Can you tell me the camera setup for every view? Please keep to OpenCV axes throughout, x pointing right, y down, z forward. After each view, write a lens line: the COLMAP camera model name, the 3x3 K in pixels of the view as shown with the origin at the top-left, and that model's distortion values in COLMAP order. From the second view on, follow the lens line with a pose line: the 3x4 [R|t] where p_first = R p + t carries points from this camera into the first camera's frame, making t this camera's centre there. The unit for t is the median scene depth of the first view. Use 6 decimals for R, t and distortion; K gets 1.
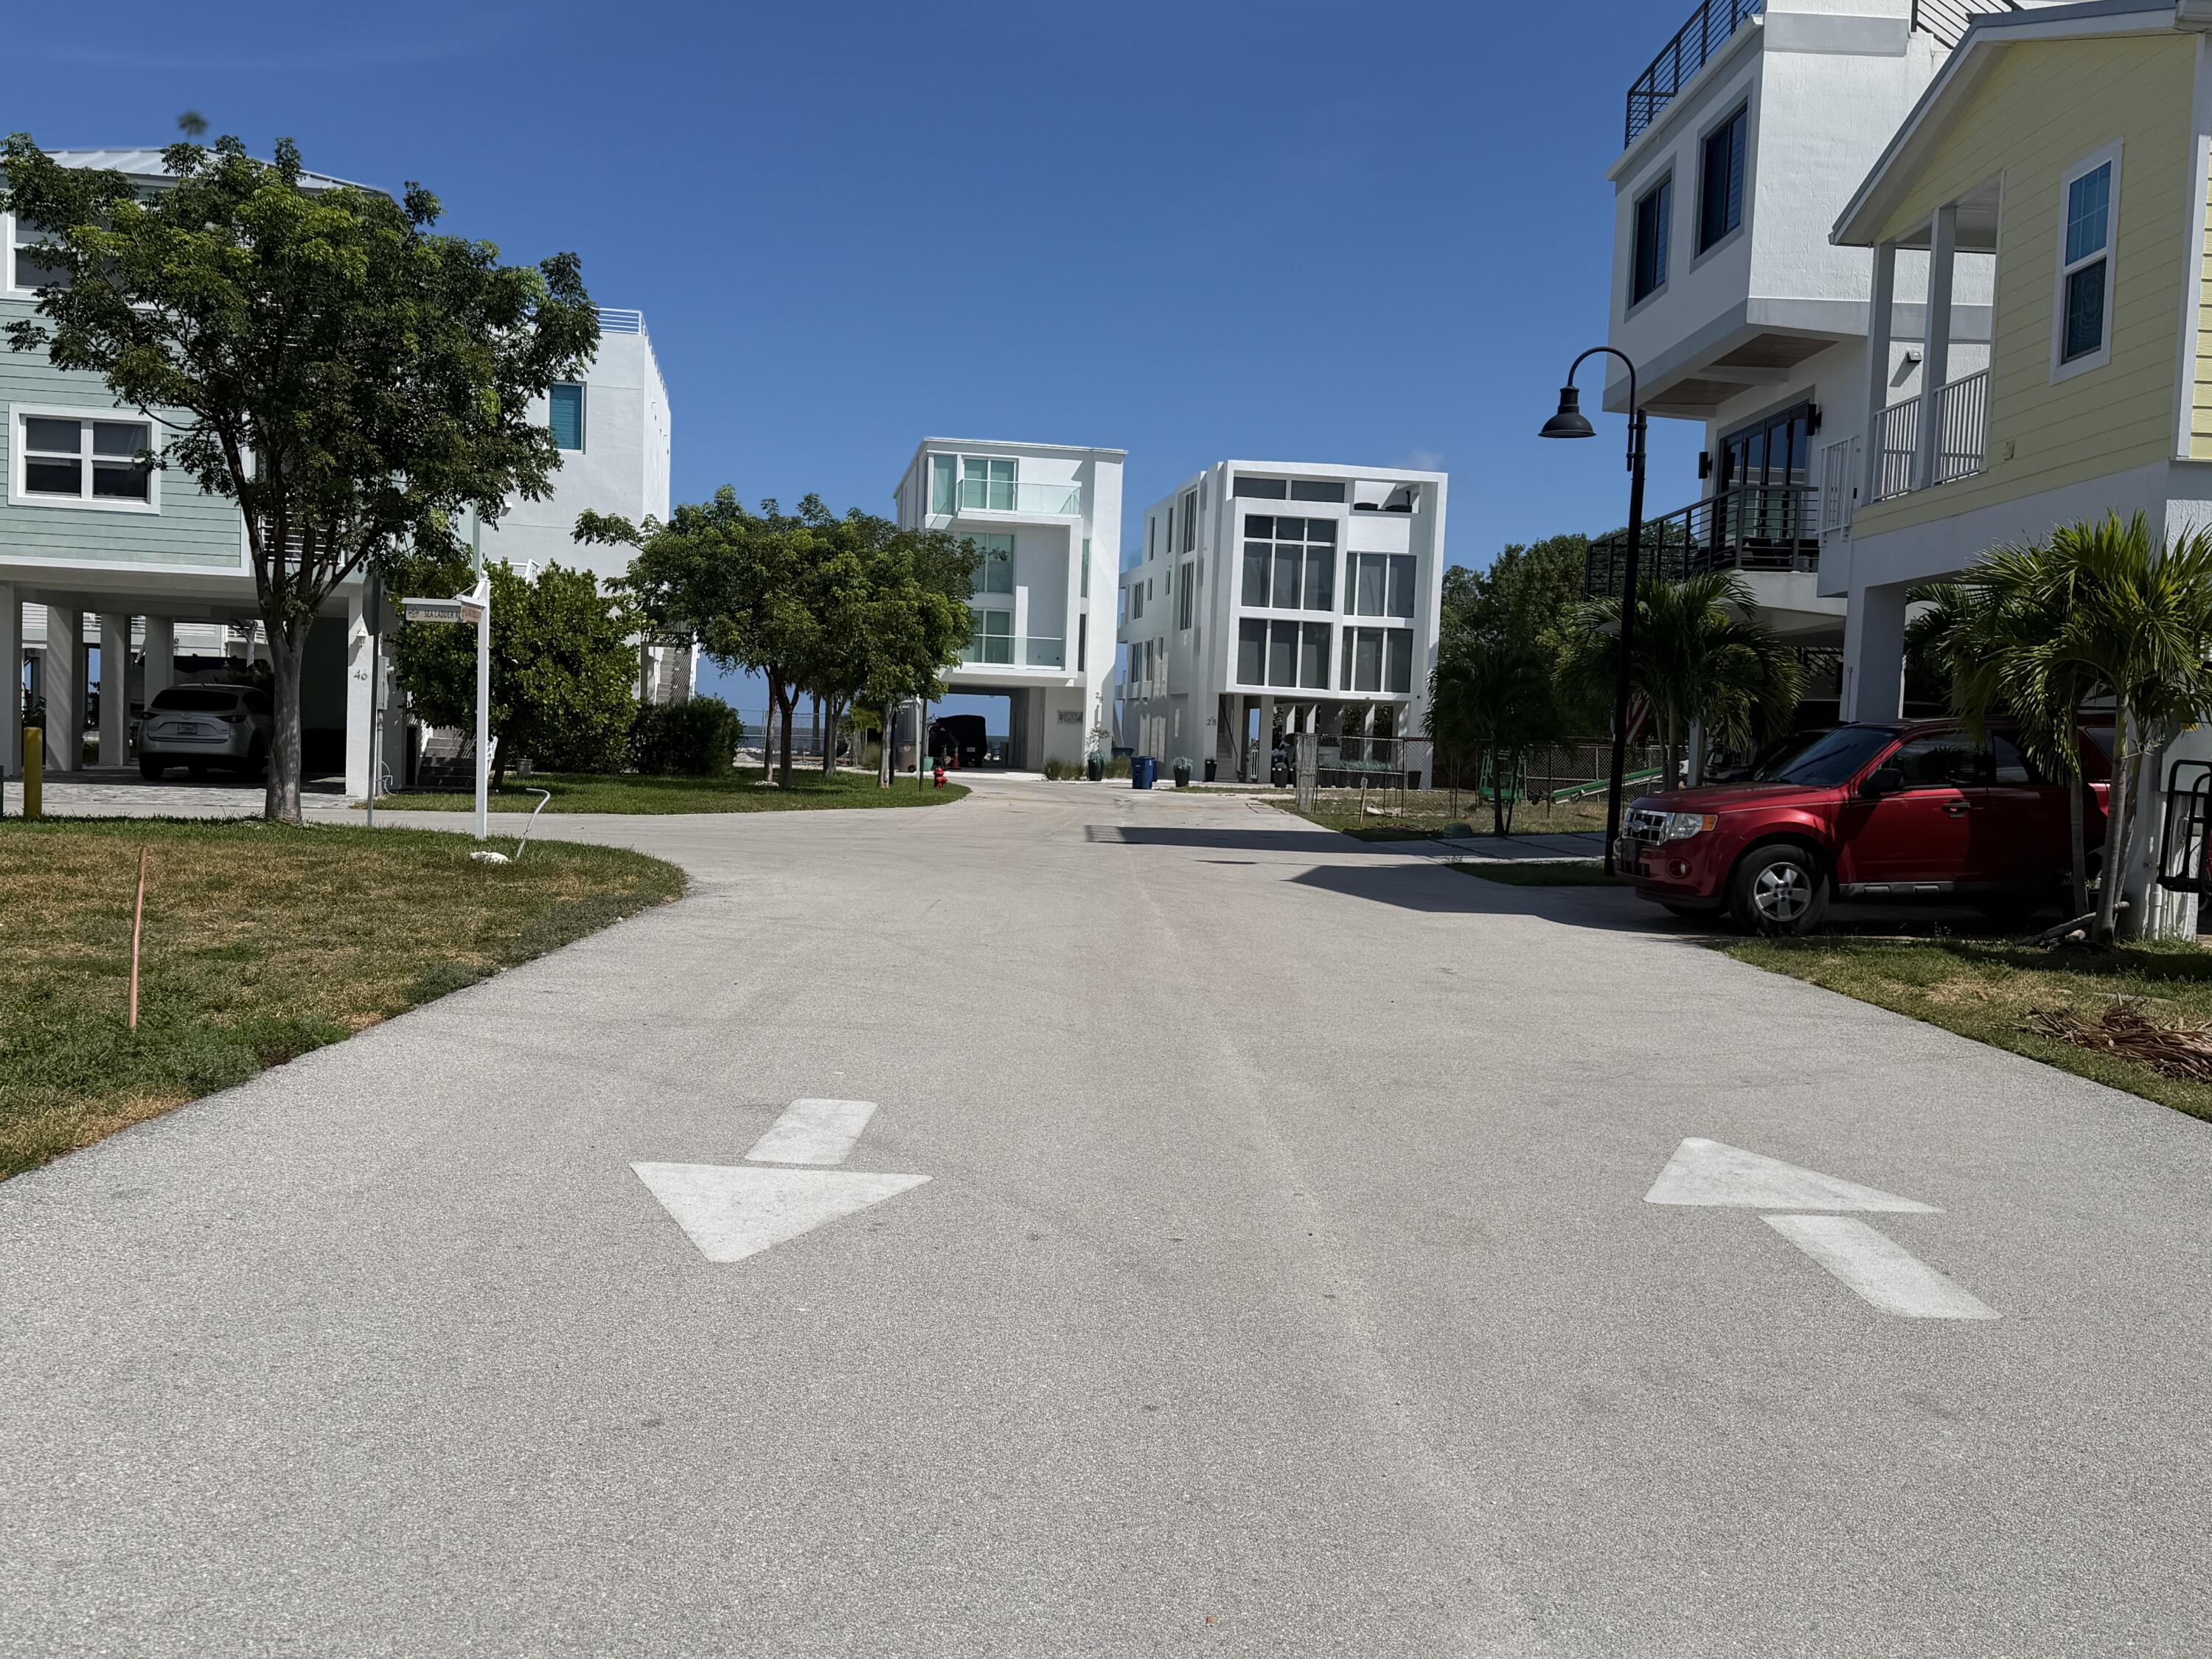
lens RADIAL K [[2017.1, 0, 1106.0], [0, 2017.1, 829.5], [0, 0, 1]] dist [0.194138, -0.378093]
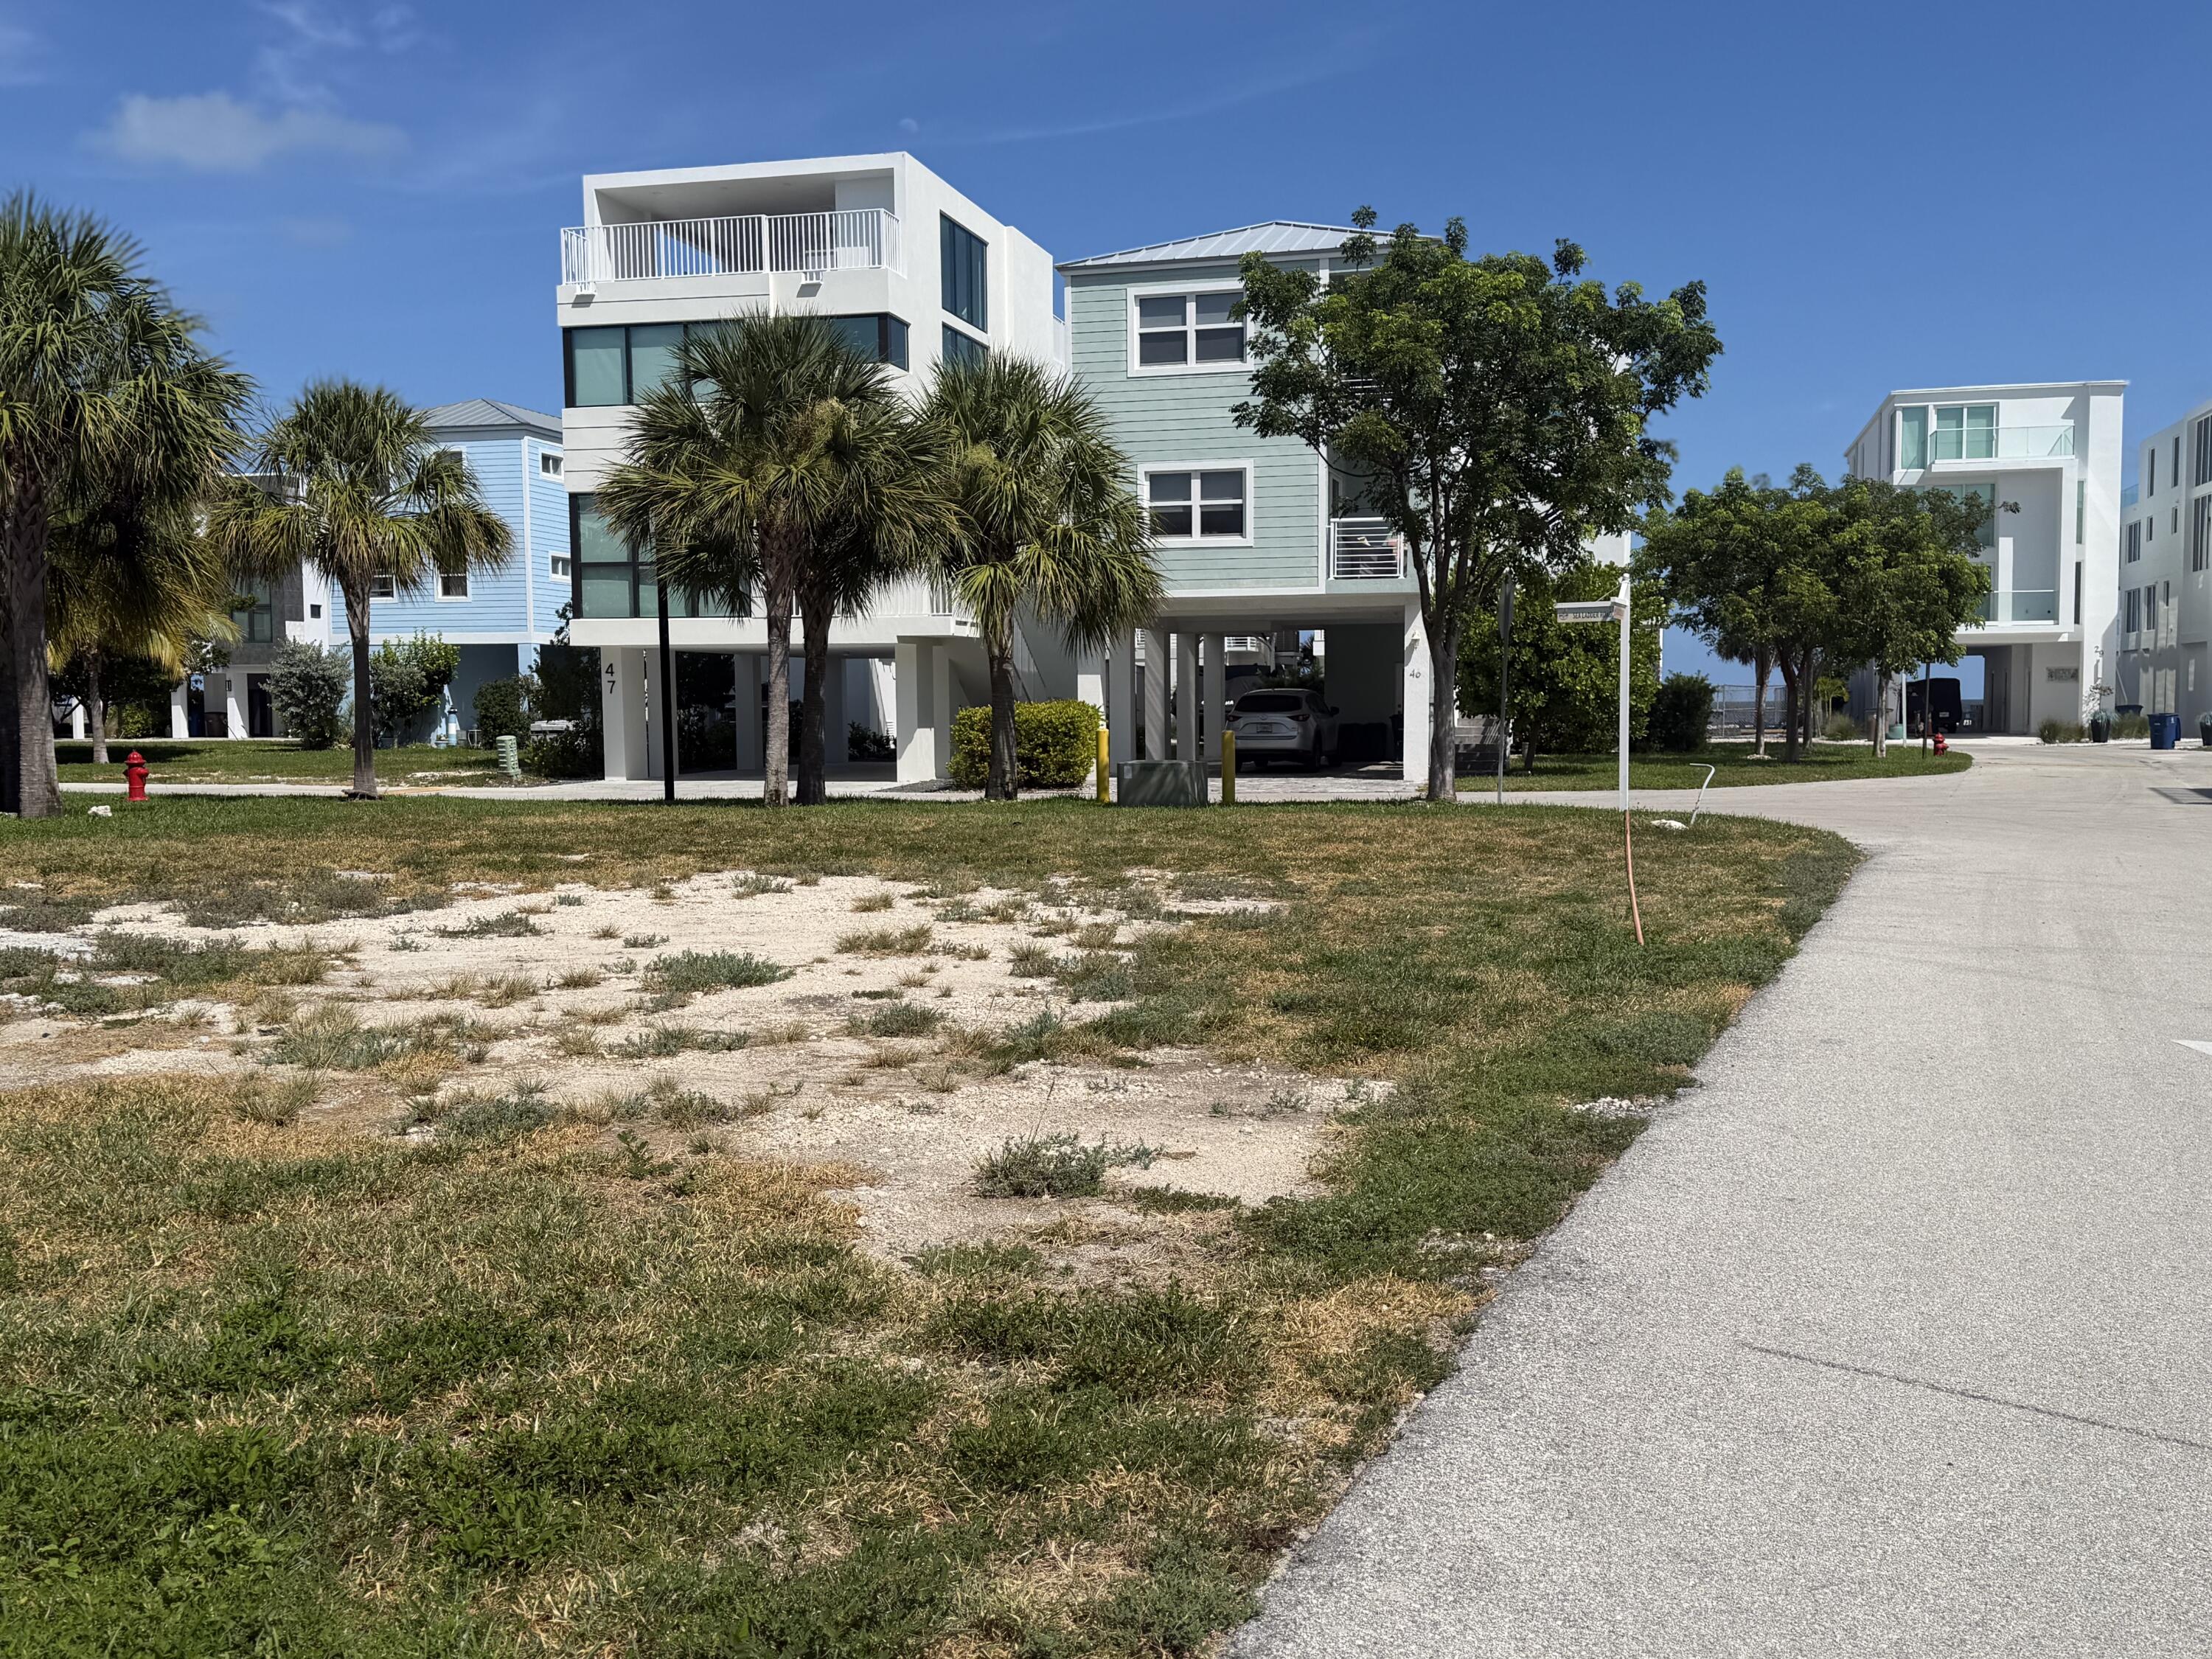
lens RADIAL K [[2017.1, 0, 1106.0], [0, 2017.1, 829.5], [0, 0, 1]] dist [0.194138, -0.378093]
pose [[0.910412, -0.019691, -0.413234, -0.047992], [0.023415, 0.999718, 0.003949, 0.001808], [0.413039, -0.013271, 0.910616, -0.069719]]
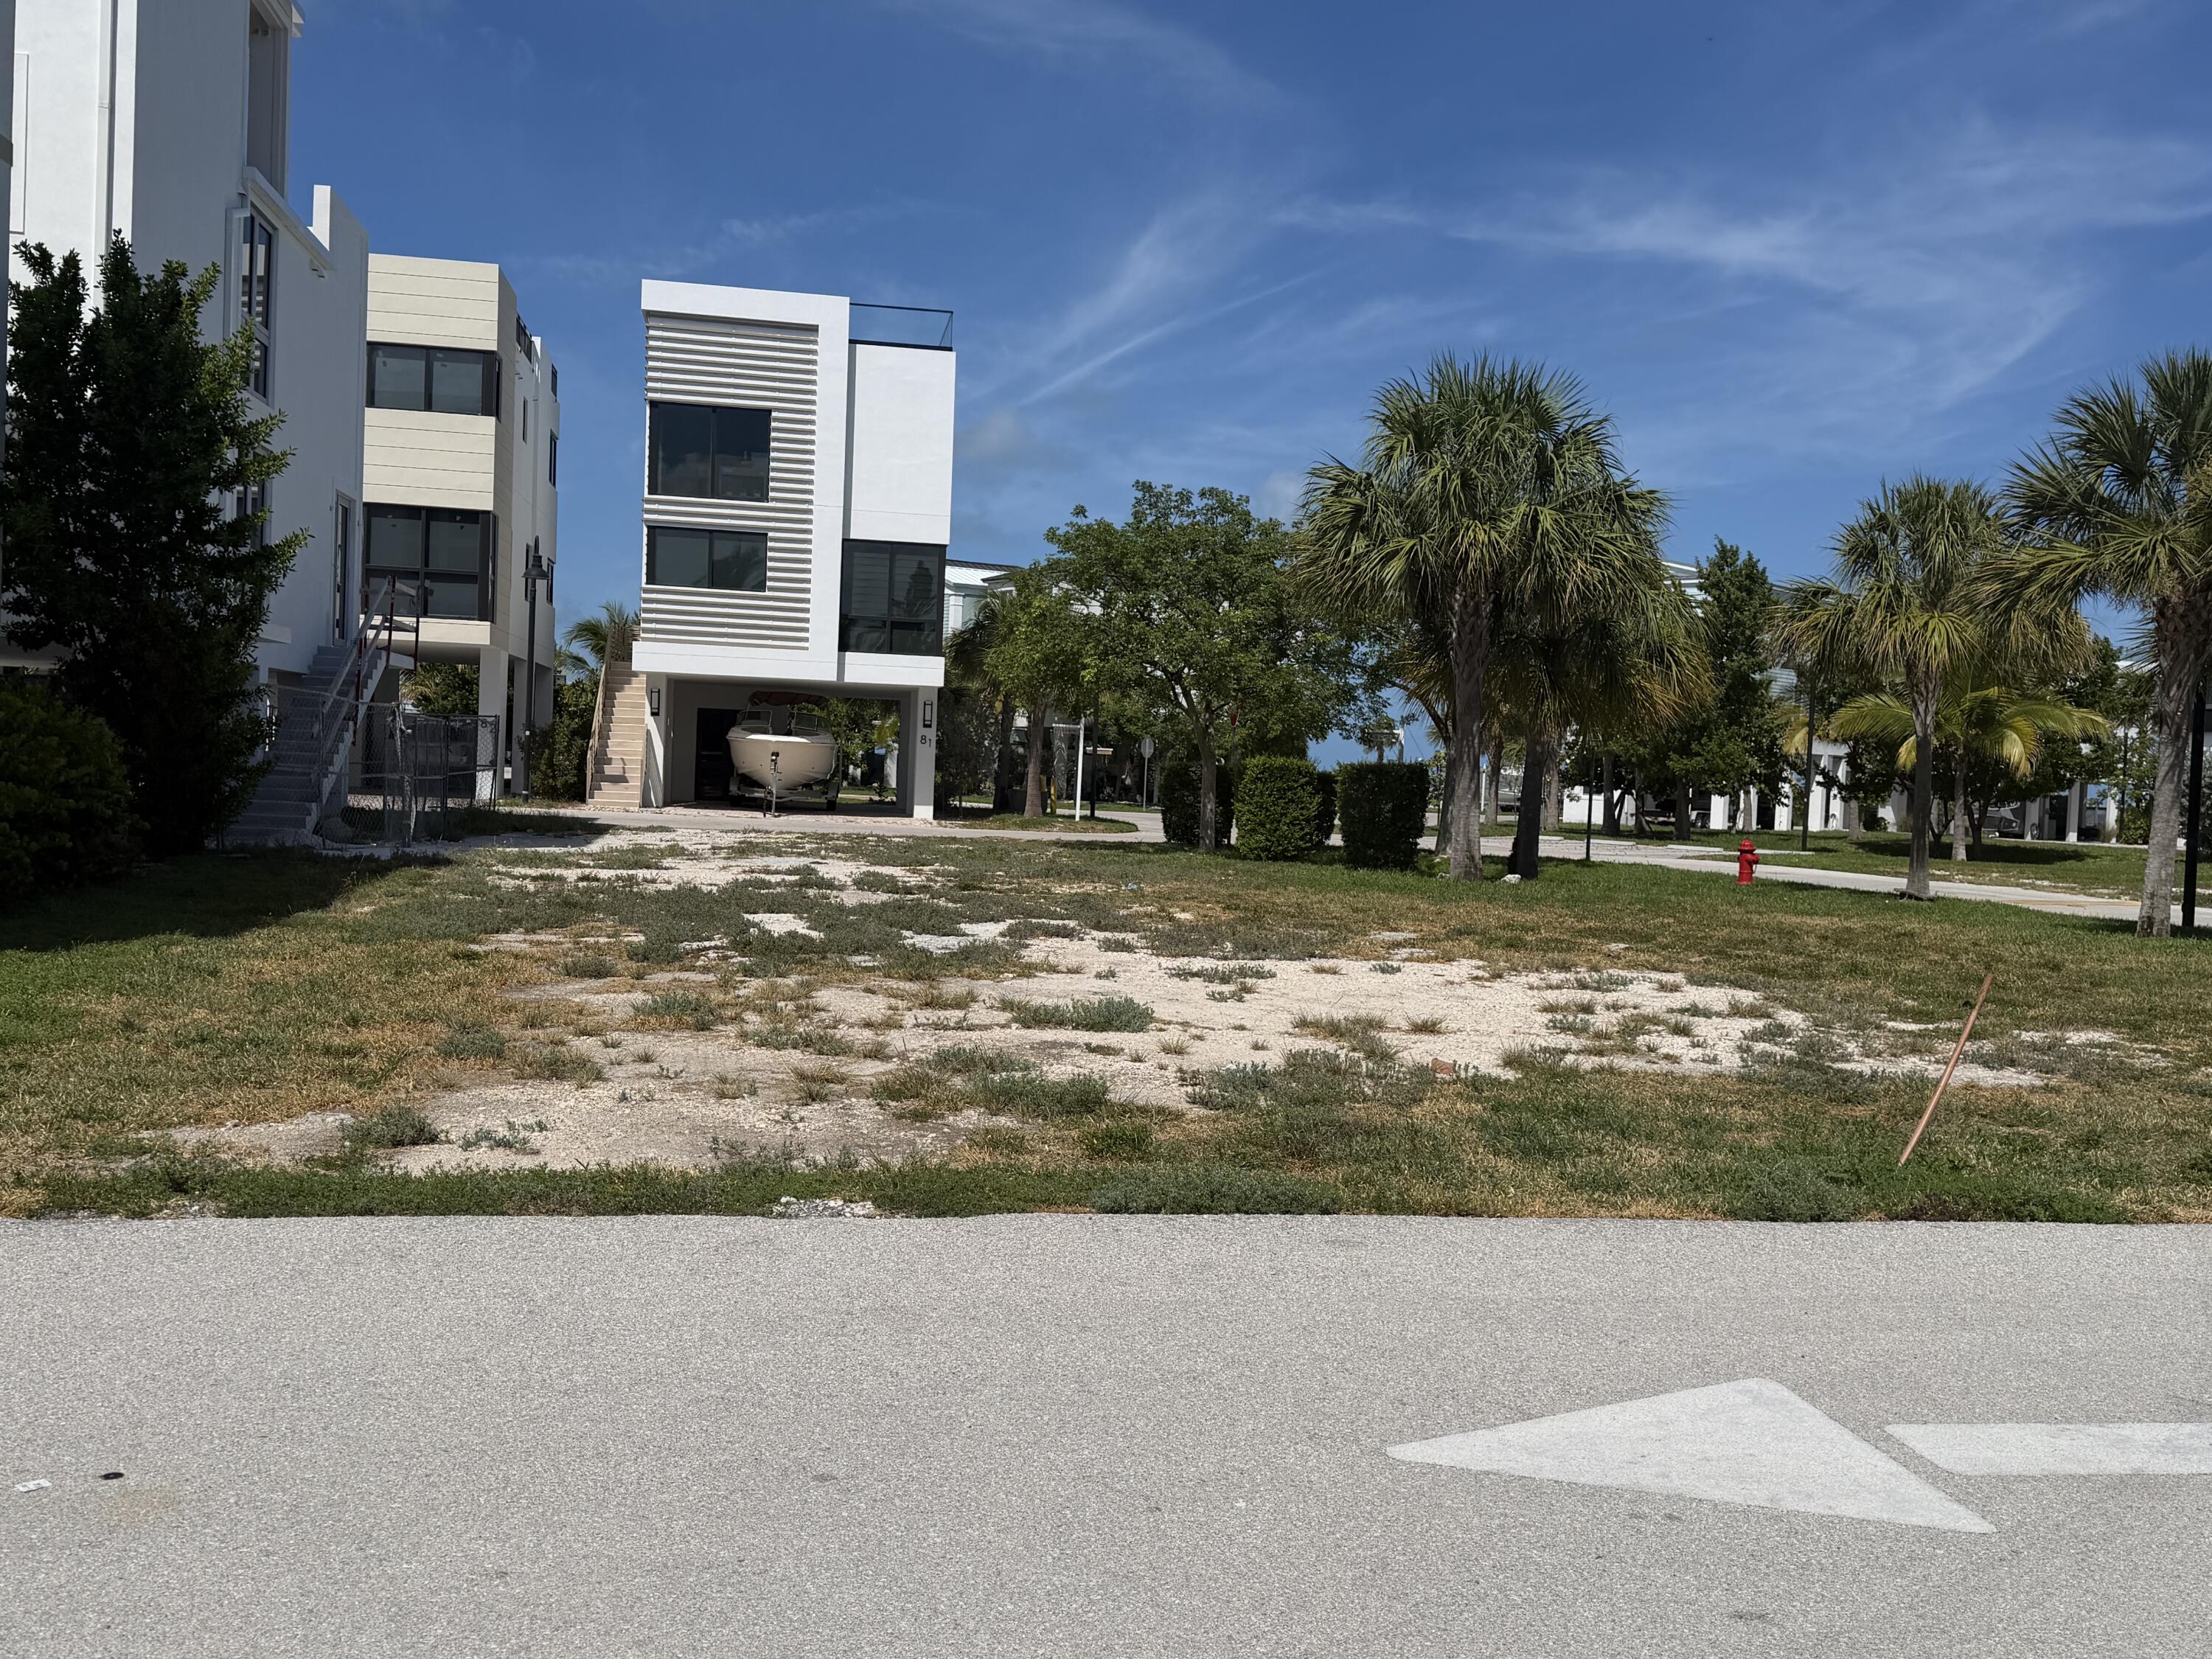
lens RADIAL K [[2017.1, 0, 1106.0], [0, 2017.1, 829.5], [0, 0, 1]] dist [0.194138, -0.378093]
pose [[0.148987, -0.003478, -0.988833, 0.104048], [-0.084009, 0.996334, -0.016162, -0.001880], [0.985264, 0.085479, 0.148149, 0.130757]]
